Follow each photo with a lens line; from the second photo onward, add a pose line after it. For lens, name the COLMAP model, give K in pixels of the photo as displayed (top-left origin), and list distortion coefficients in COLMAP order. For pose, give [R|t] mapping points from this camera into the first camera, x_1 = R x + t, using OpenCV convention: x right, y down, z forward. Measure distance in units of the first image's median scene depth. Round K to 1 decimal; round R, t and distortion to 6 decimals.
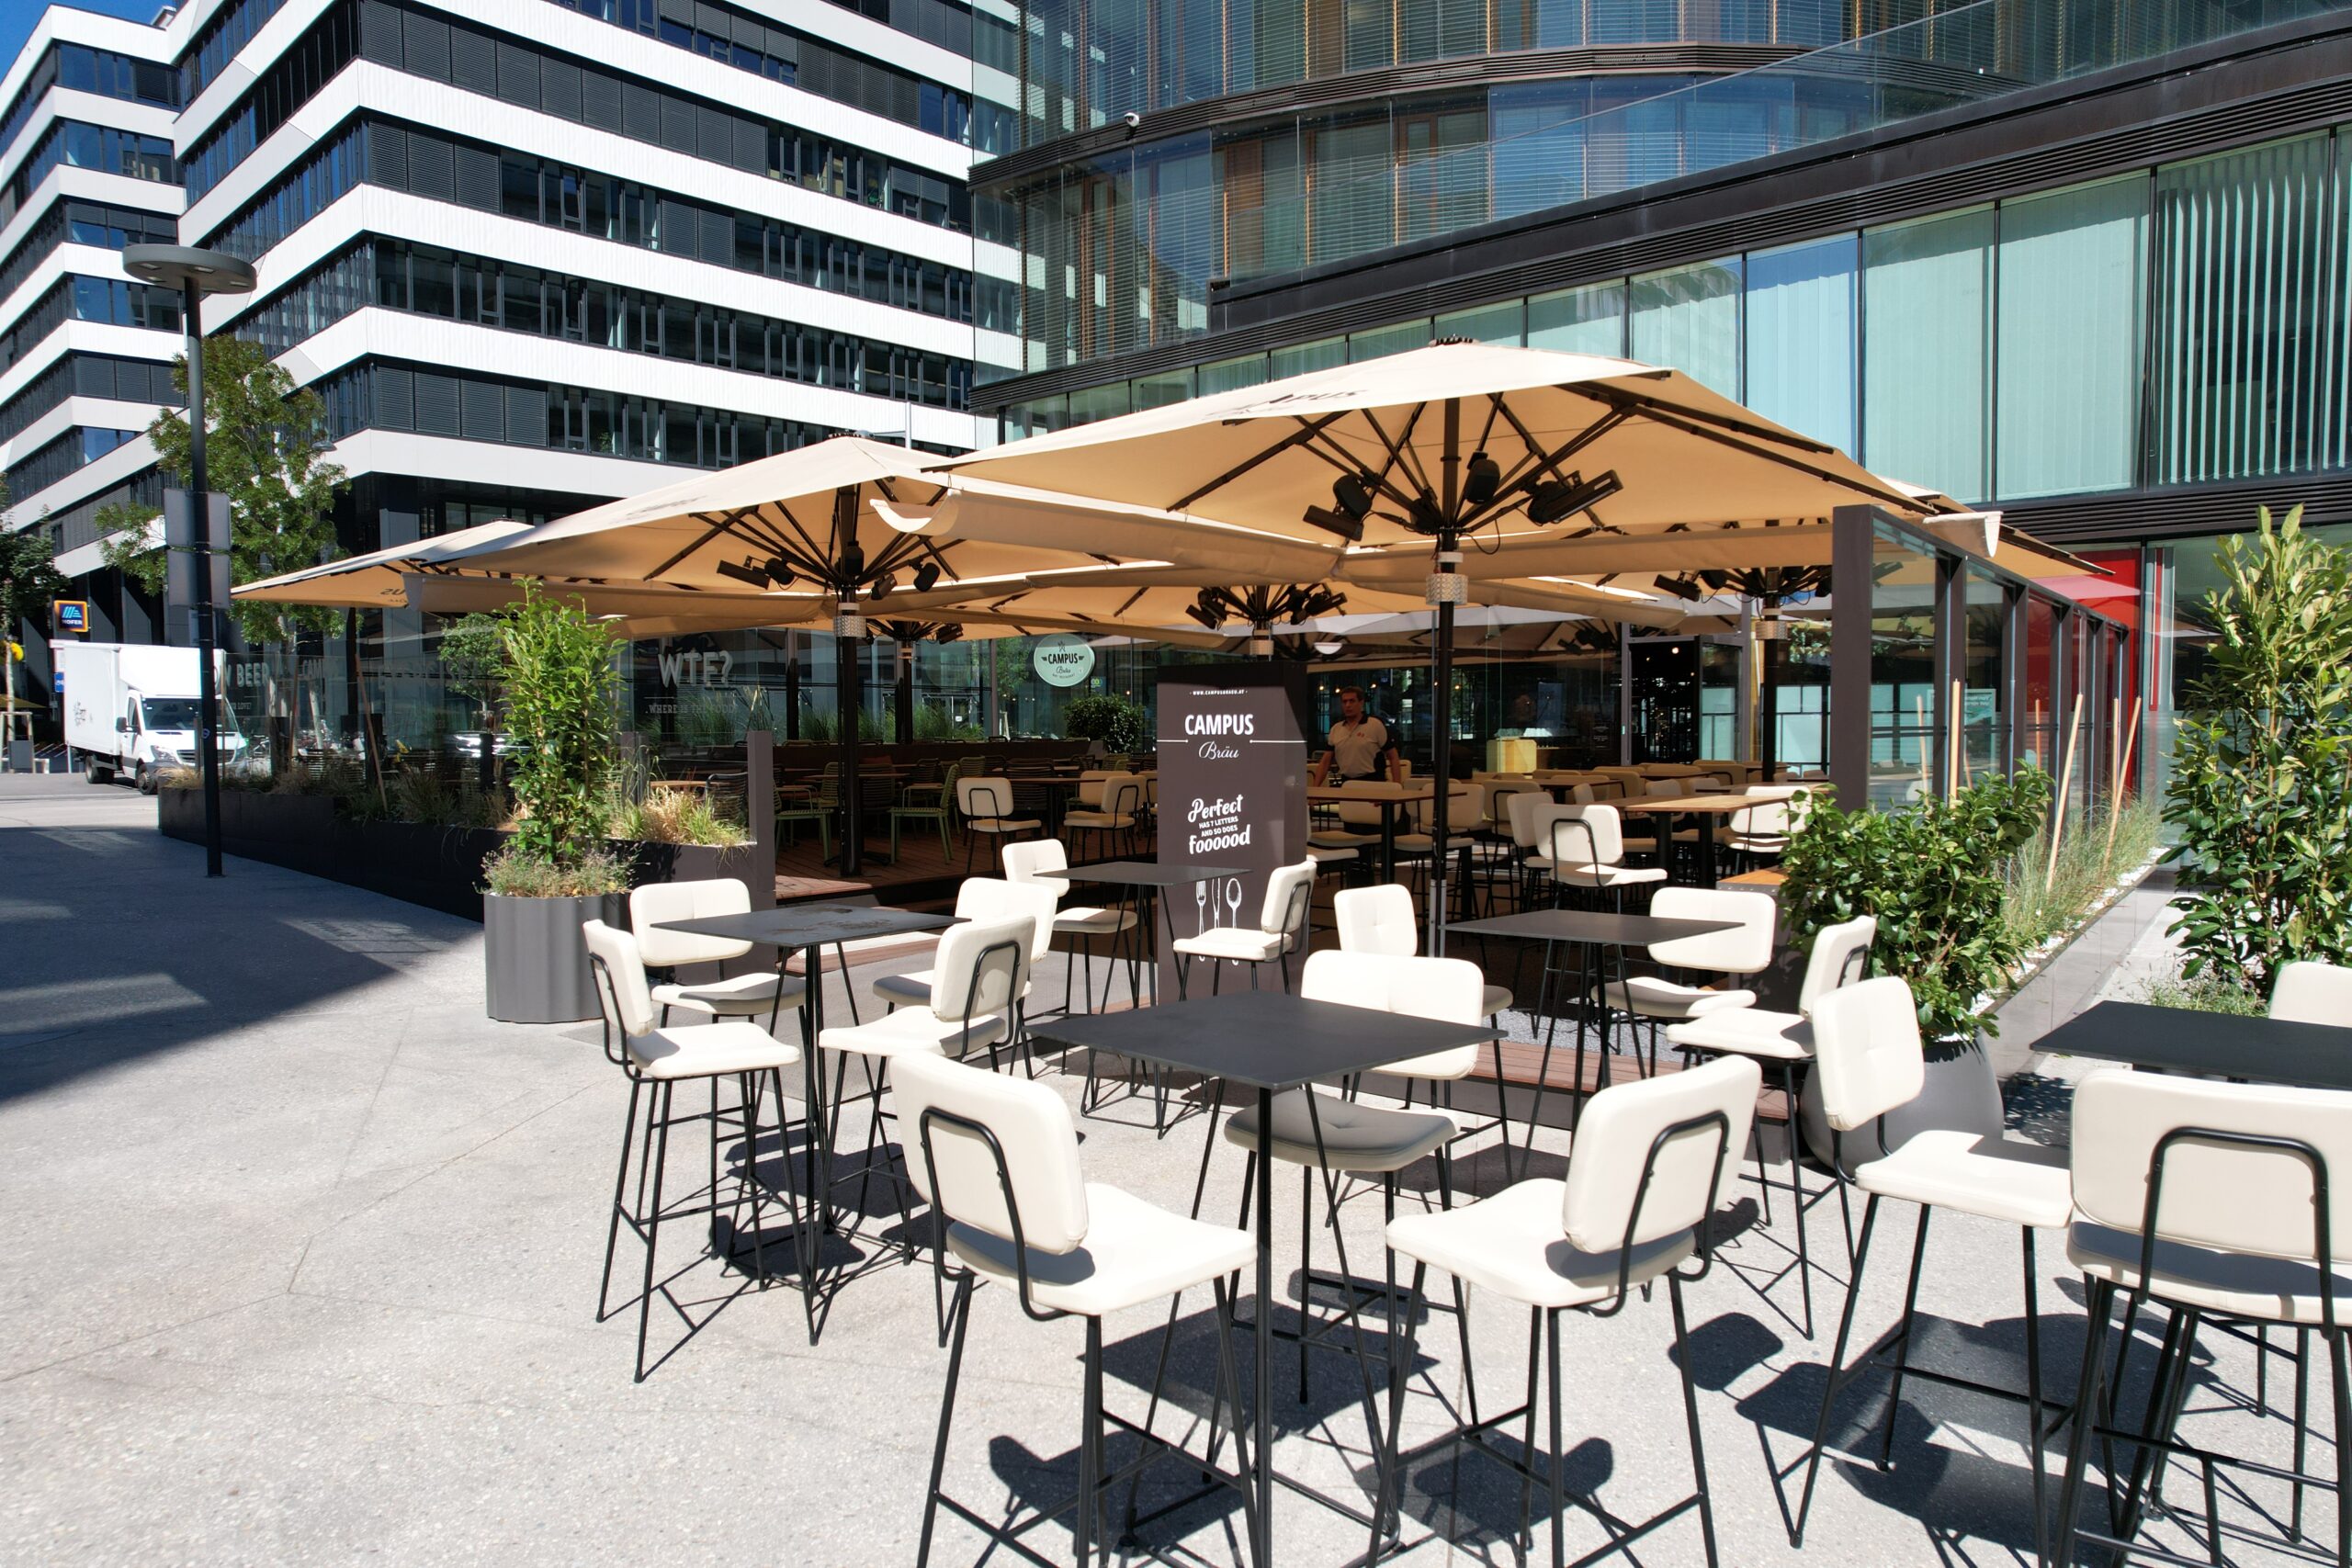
lens RADIAL K [[1437.3, 0, 1176.0], [0, 1437.3, 784.0], [0, 0, 1]] dist [-0.063166, -0.000283]
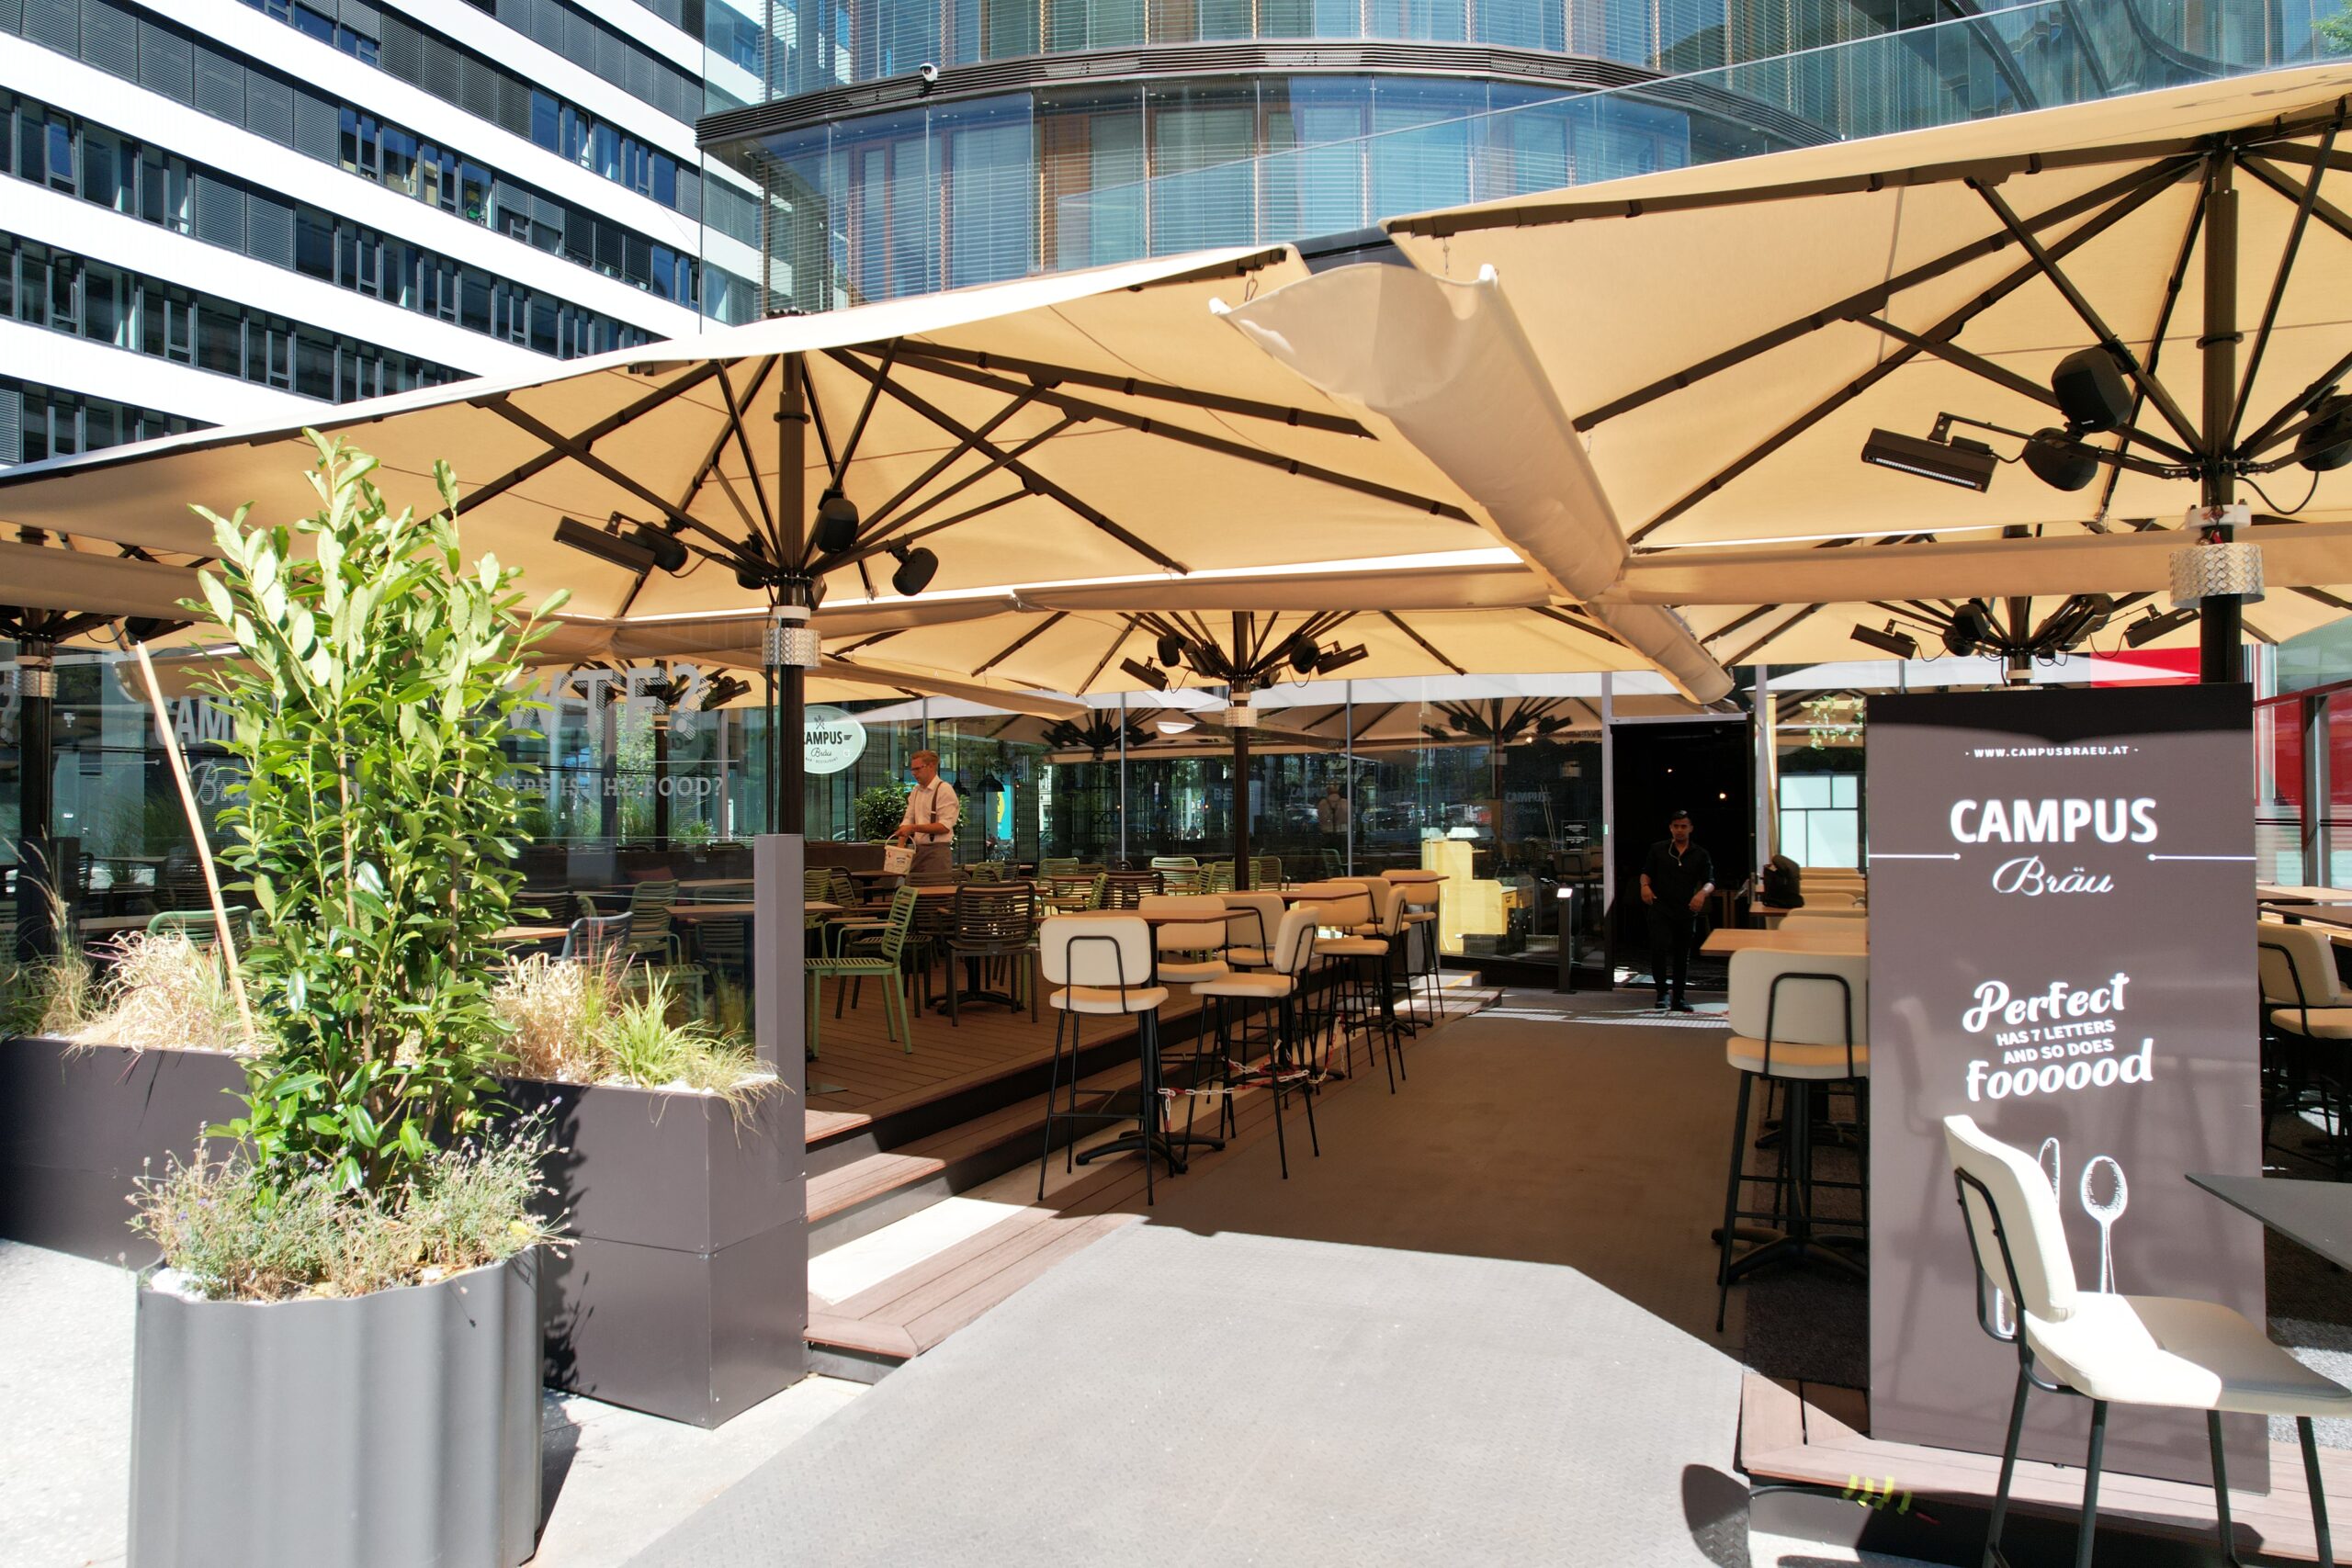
lens RADIAL K [[1471.2, 0, 1176.0], [0, 1471.2, 784.0], [0, 0, 1]] dist [-0.074071, 0.070726]
pose [[0.962837, 0.008561, 0.269948, -0.112142], [0.009793, 0.997734, -0.066573, -0.007586], [-0.269906, 0.066742, 0.960571, 0.190638]]
